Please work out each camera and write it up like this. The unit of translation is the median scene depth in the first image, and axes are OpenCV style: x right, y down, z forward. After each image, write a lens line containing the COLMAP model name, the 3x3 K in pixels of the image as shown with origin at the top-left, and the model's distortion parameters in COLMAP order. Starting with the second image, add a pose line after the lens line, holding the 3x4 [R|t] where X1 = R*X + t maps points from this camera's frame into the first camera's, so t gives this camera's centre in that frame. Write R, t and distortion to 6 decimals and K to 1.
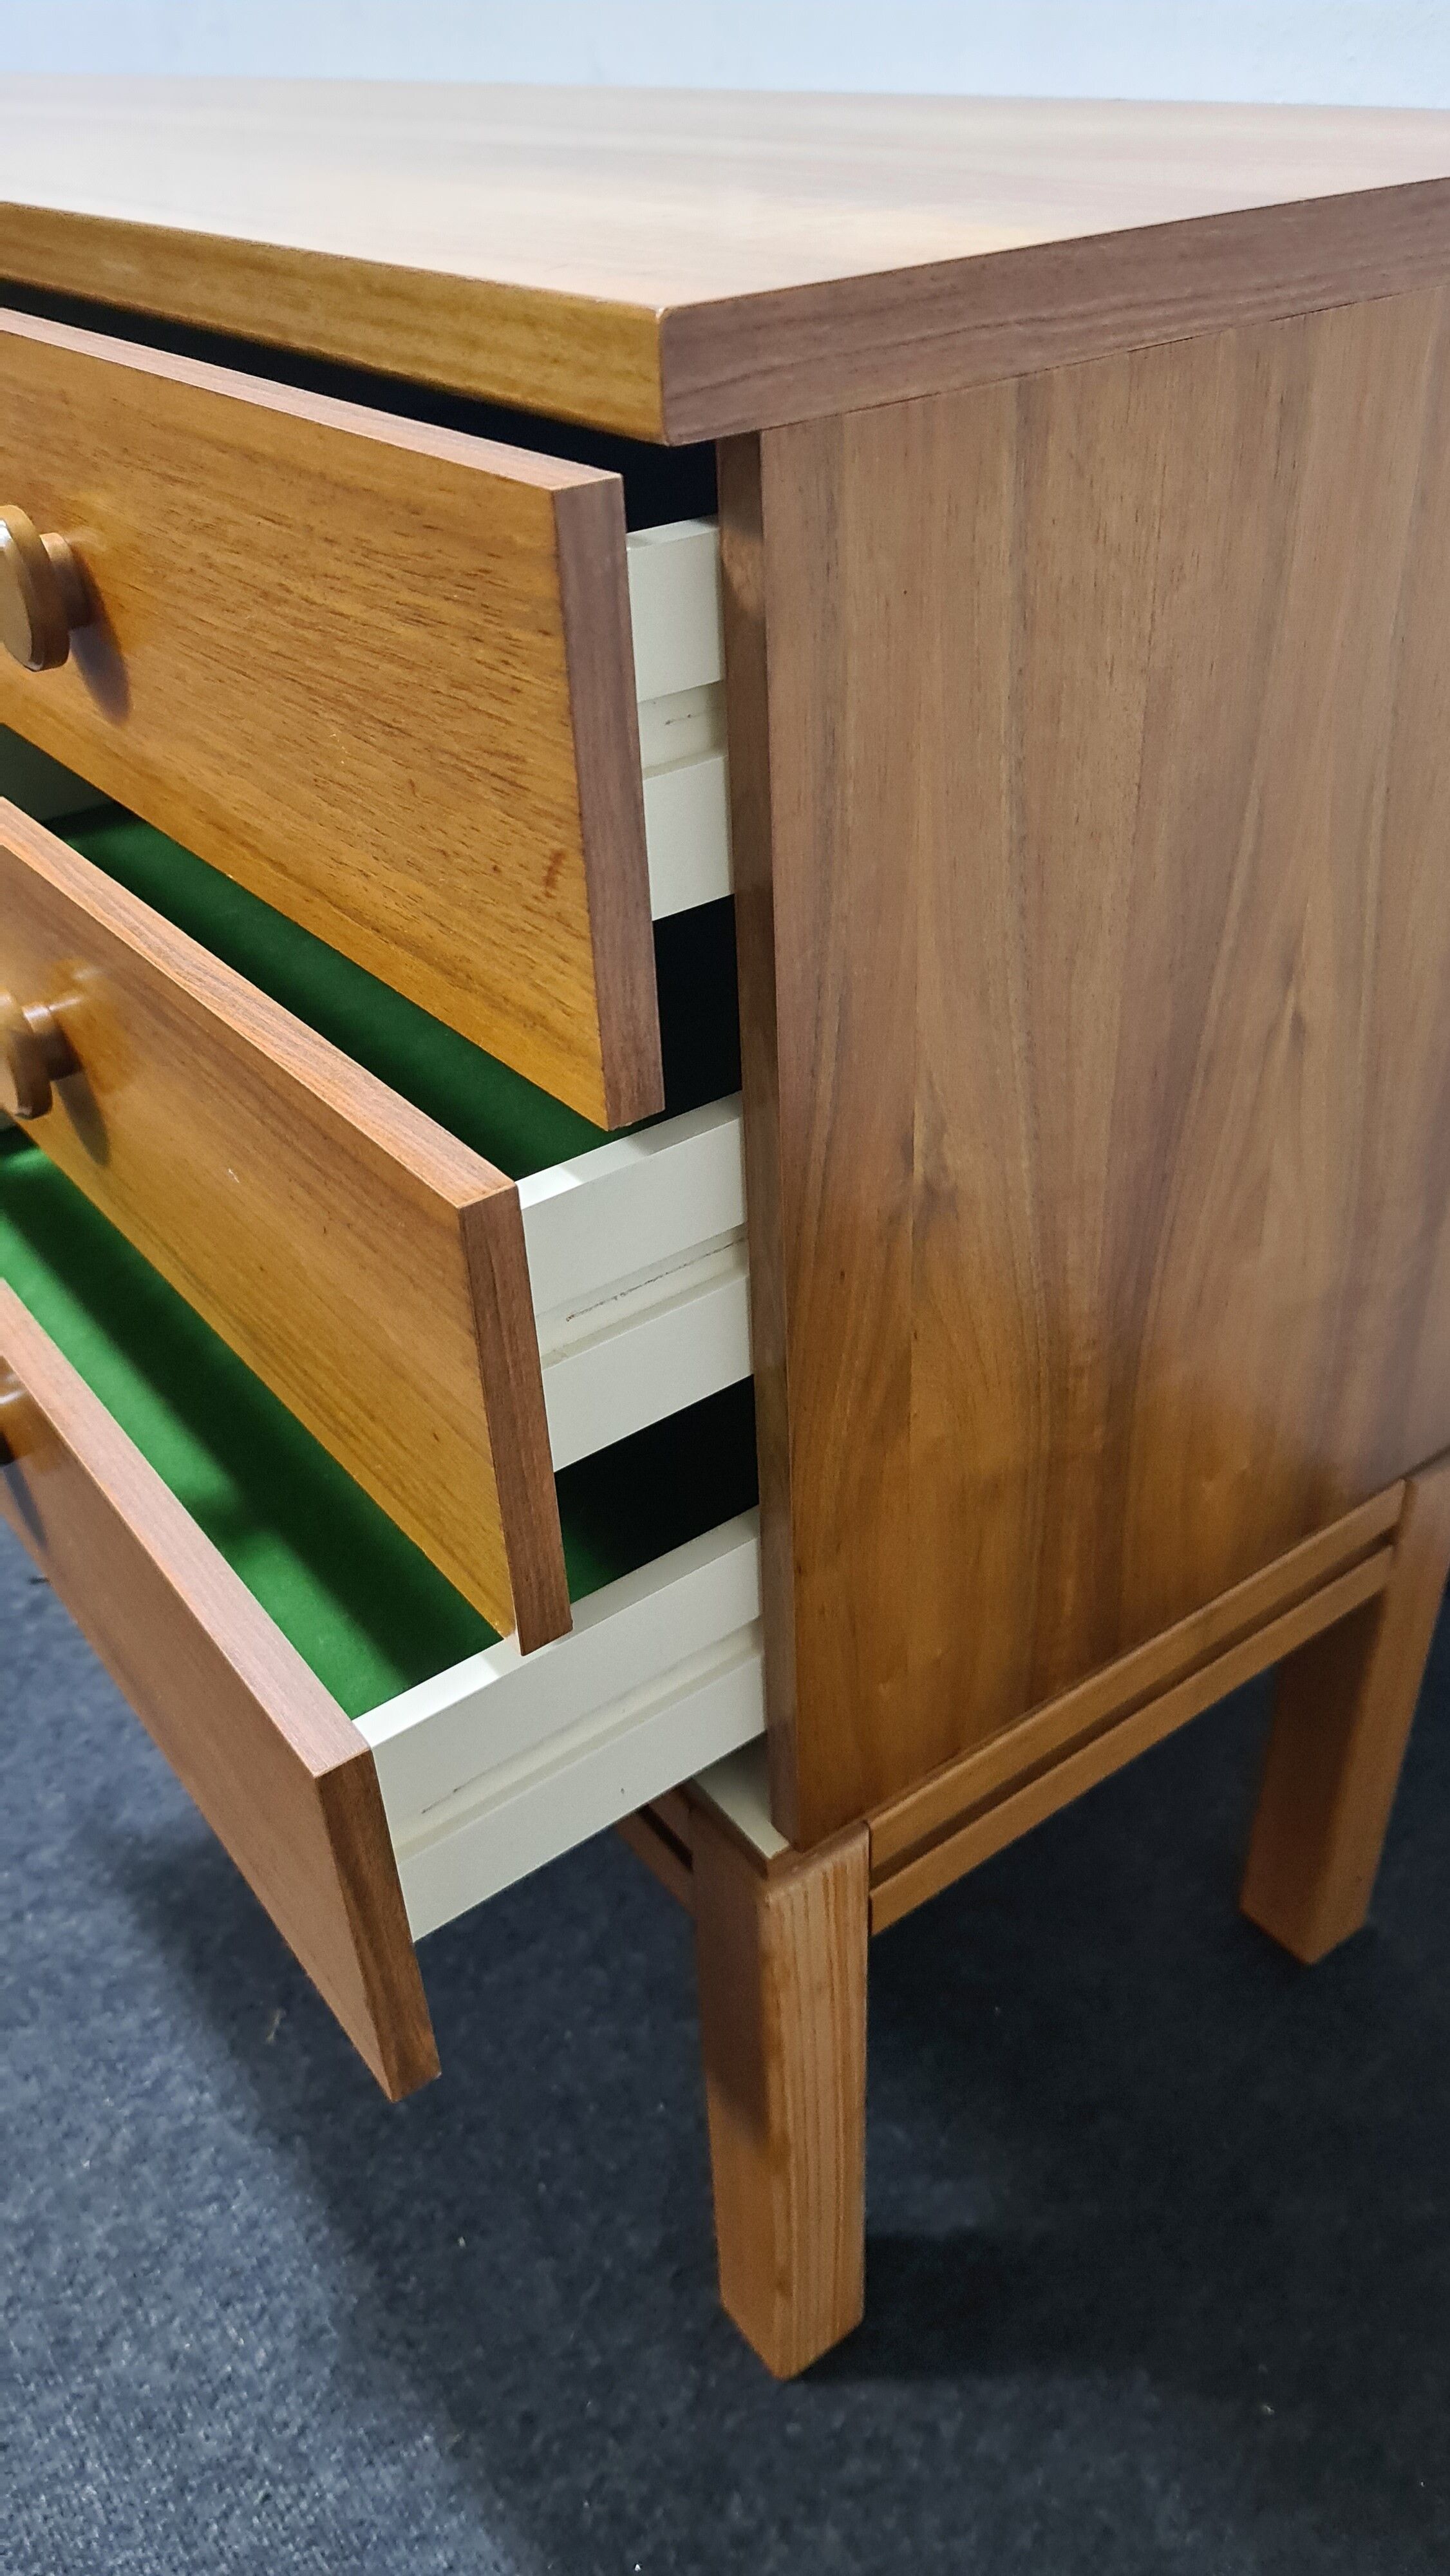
lens RADIAL K [[1926.5, 0, 725.0], [0, 1926.5, 1288.0], [0, 0, 1]] dist [0.031160, -0.000301]
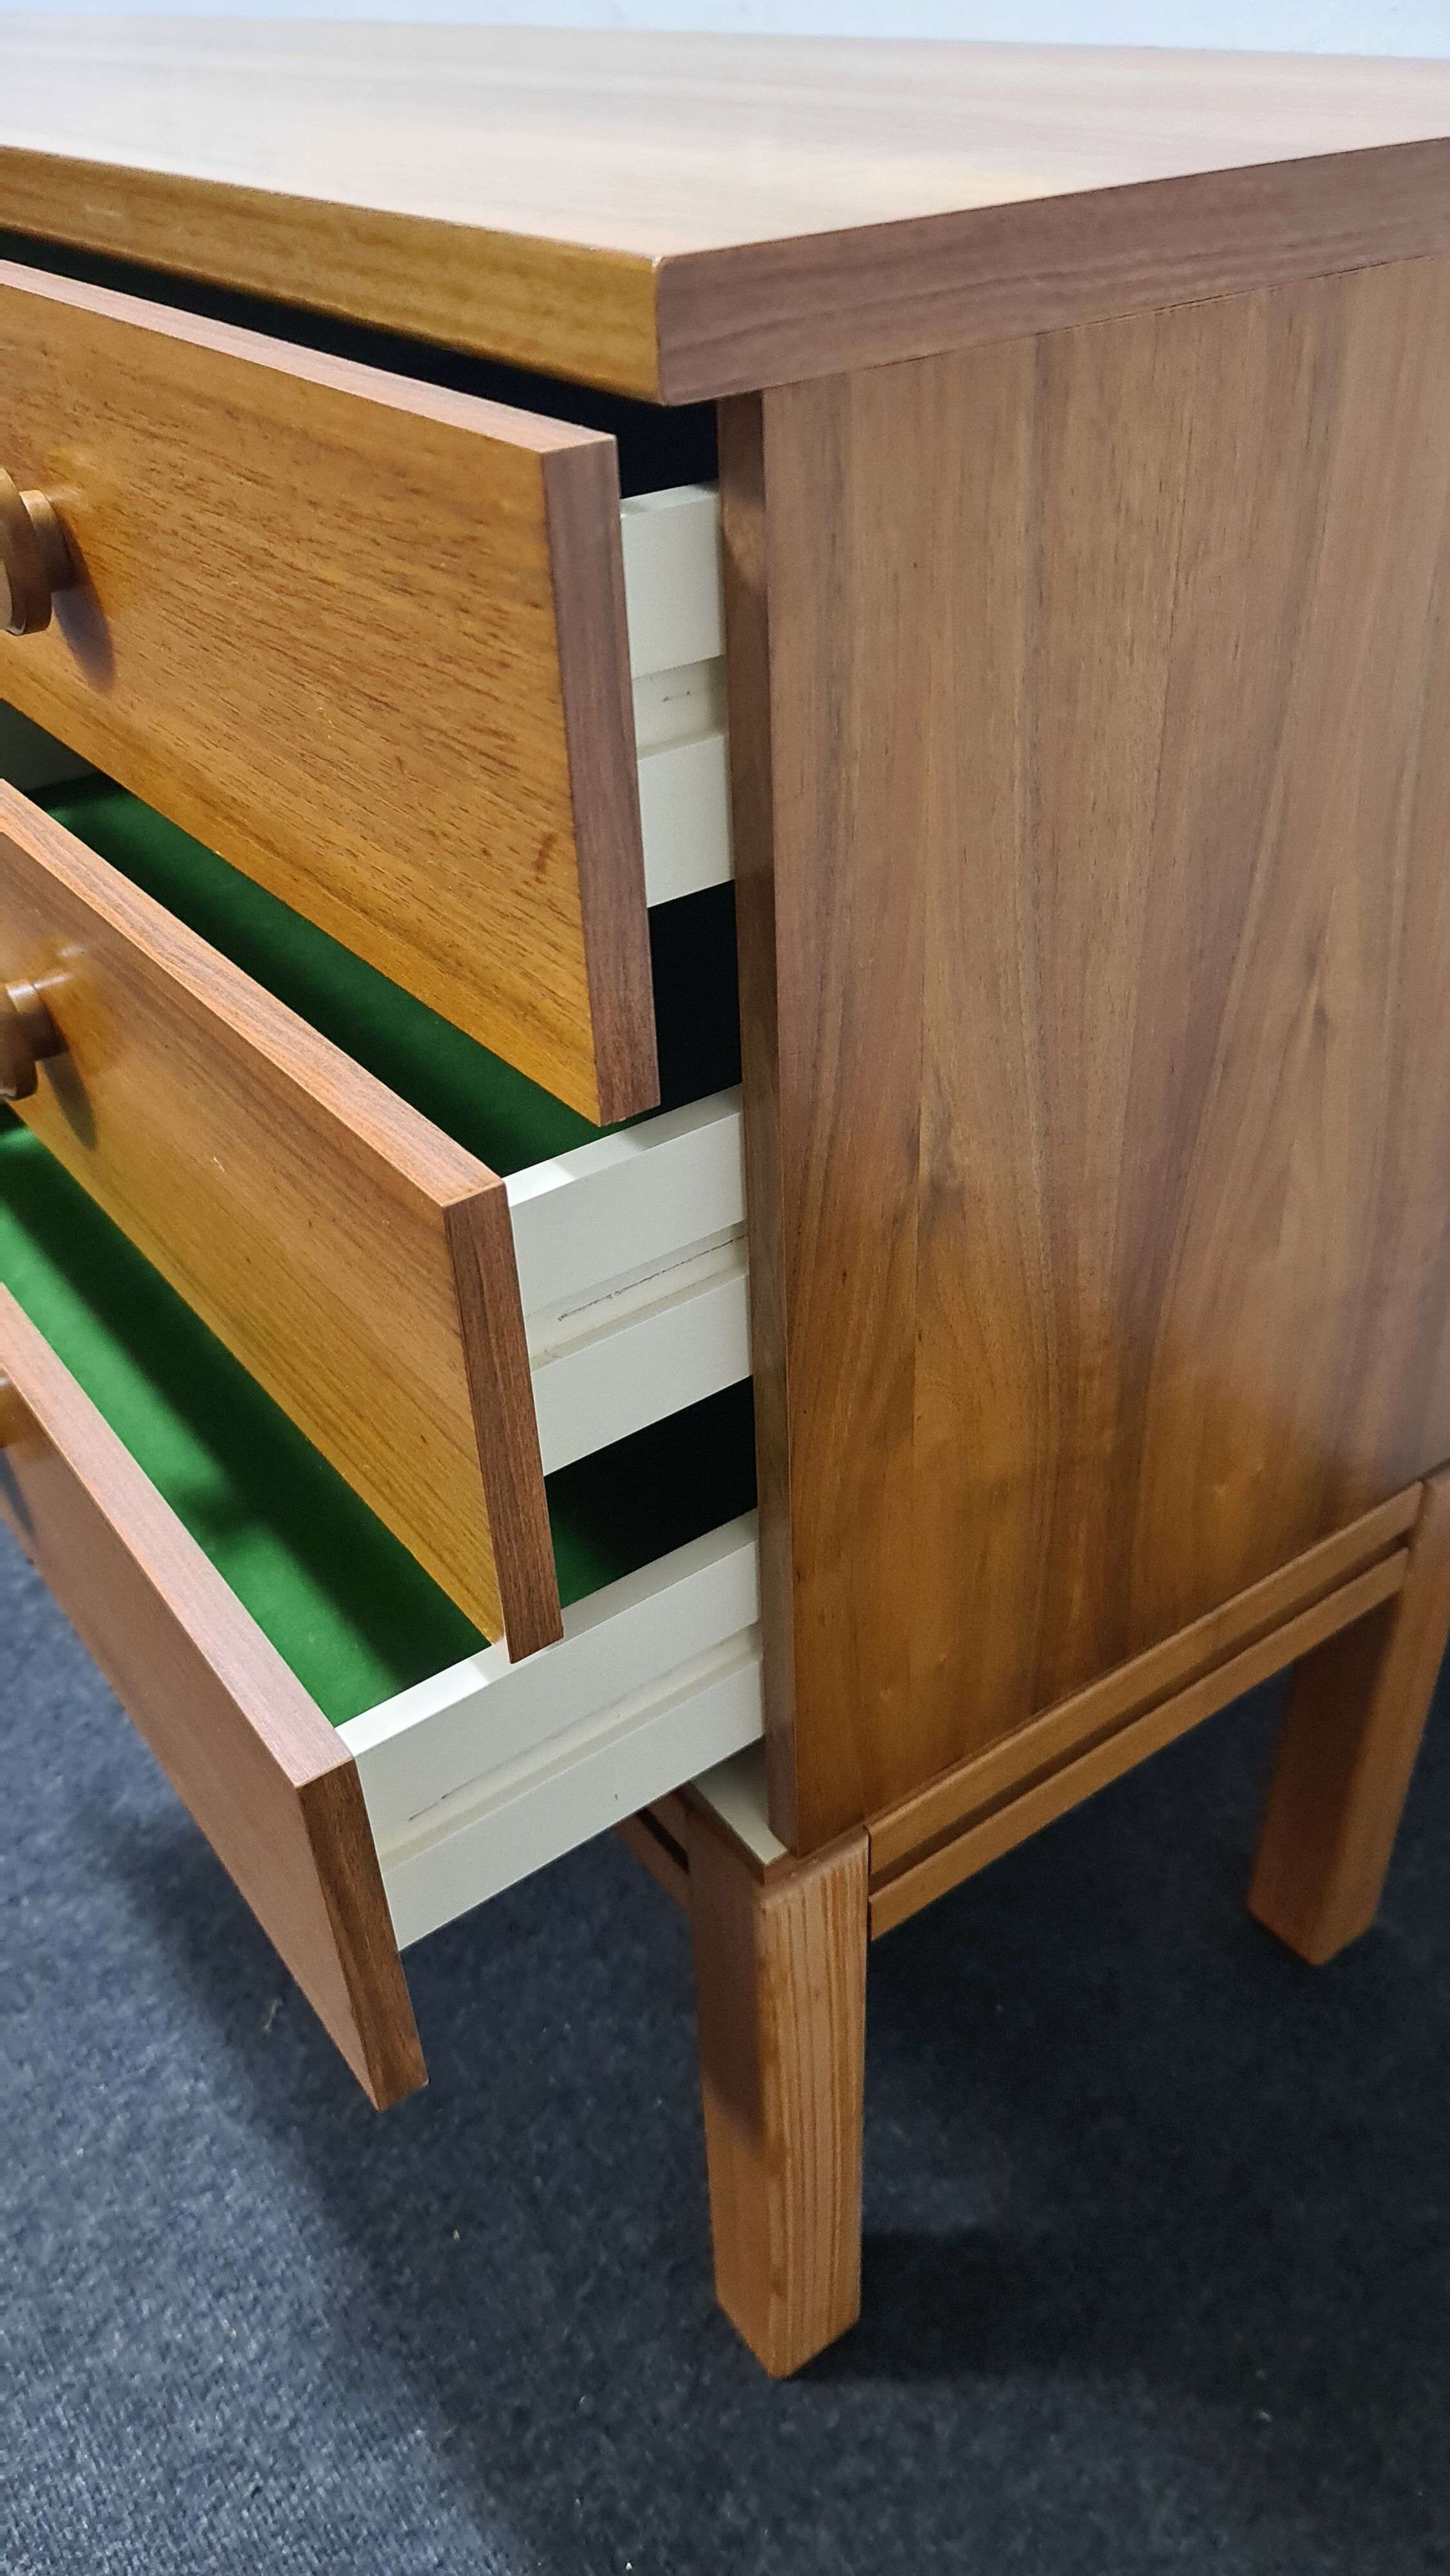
lens RADIAL K [[1932.1, 0, 740.9], [0, 1932.1, 1312.7], [0, 0, 1]] dist [0.034634, 0.000623]
pose [[0.999941, 0.010597, -0.002349, 0.009109], [-0.010530, 0.999586, 0.026768, -0.010765], [0.002632, -0.026742, 0.999639, 0.022642]]
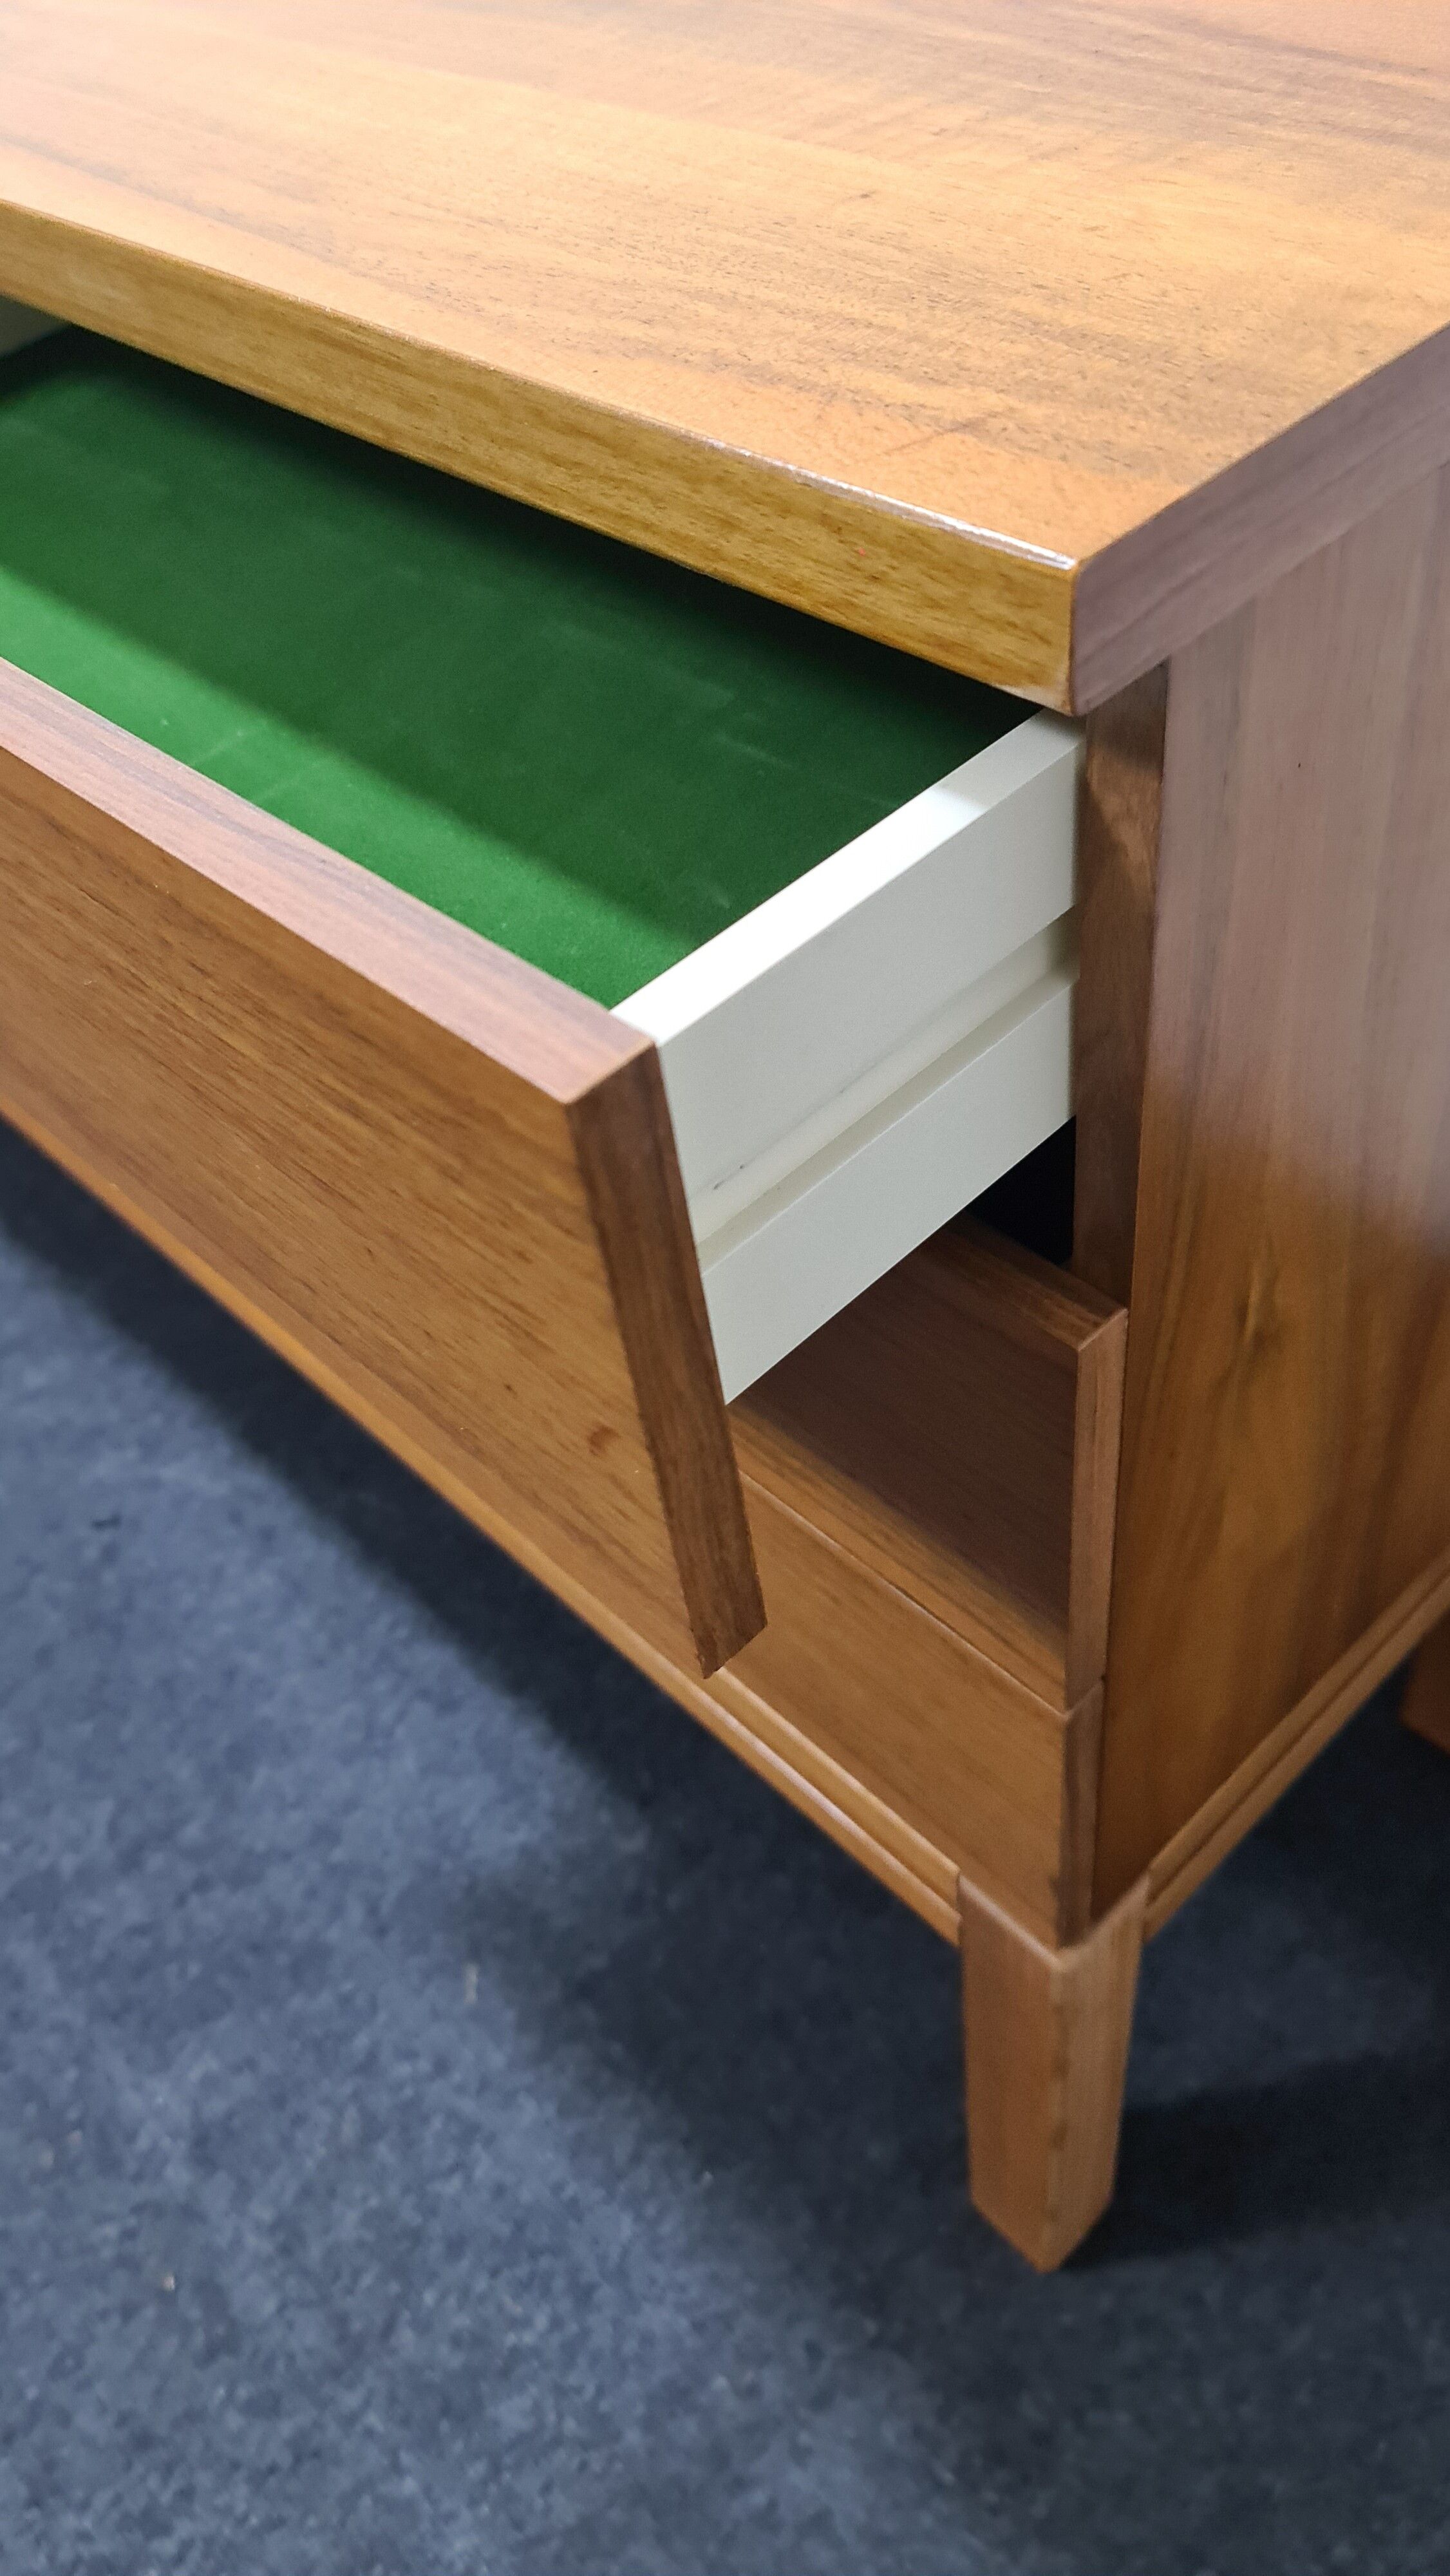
lens RADIAL K [[1938.8, 0, 725.0], [0, 1938.8, 1288.0], [0, 0, 1]] dist [-0.091771, 0.213214]
pose [[0.989753, -0.138206, 0.035895, -0.128861], [0.126984, 0.966884, 0.221381, -0.241673], [-0.065303, -0.214554, 0.974527, 0.150887]]
